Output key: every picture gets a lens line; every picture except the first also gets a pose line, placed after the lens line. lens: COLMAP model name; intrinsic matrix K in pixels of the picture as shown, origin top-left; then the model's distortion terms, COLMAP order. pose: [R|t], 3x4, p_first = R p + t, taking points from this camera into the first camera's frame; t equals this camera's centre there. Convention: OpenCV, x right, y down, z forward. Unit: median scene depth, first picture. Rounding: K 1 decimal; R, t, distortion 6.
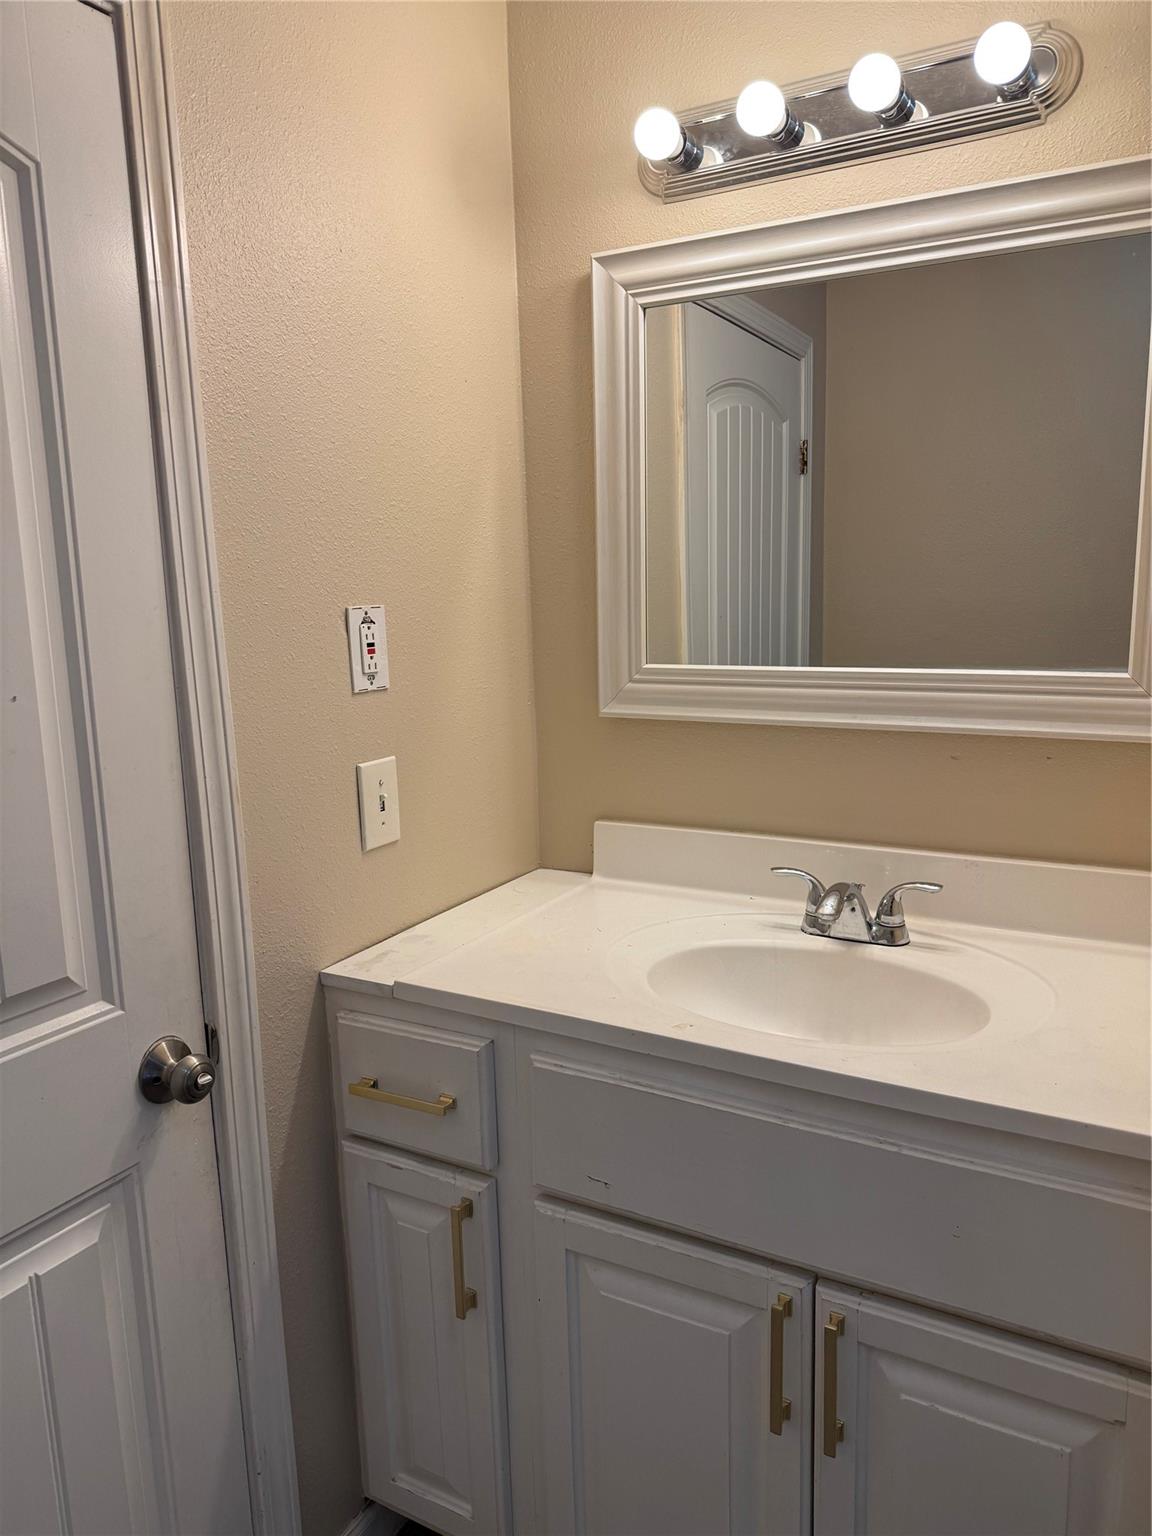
lens RADIAL K [[1086.0, 0, 570.9], [0, 1086.0, 761.5], [0, 0, 1]] dist [0.115477, -0.185385]
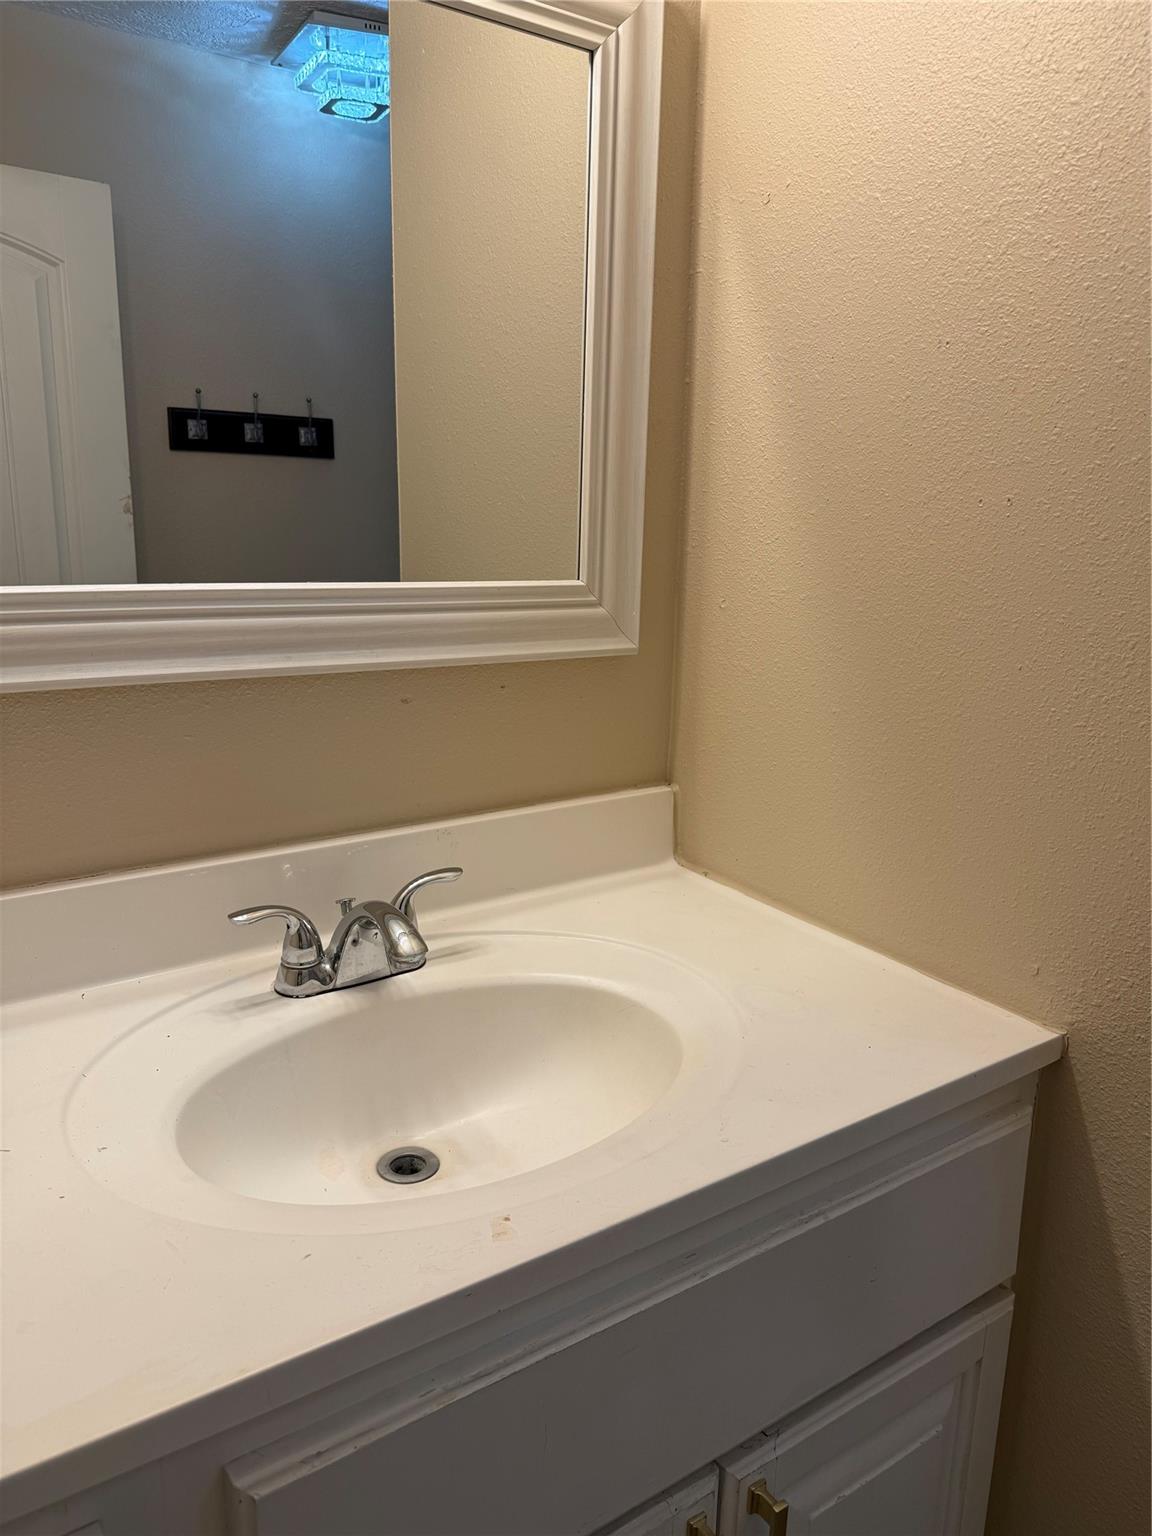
lens RADIAL K [[1105.0, 0, 576.0], [0, 1105.0, 768.0], [0, 0, 1]] dist [0.209322, -0.265152]
pose [[0.428669, -0.178496, 0.885654, -0.296225], [0.112009, 0.983226, 0.143947, -0.057177], [-0.896492, 0.037495, 0.441471, 0.584363]]
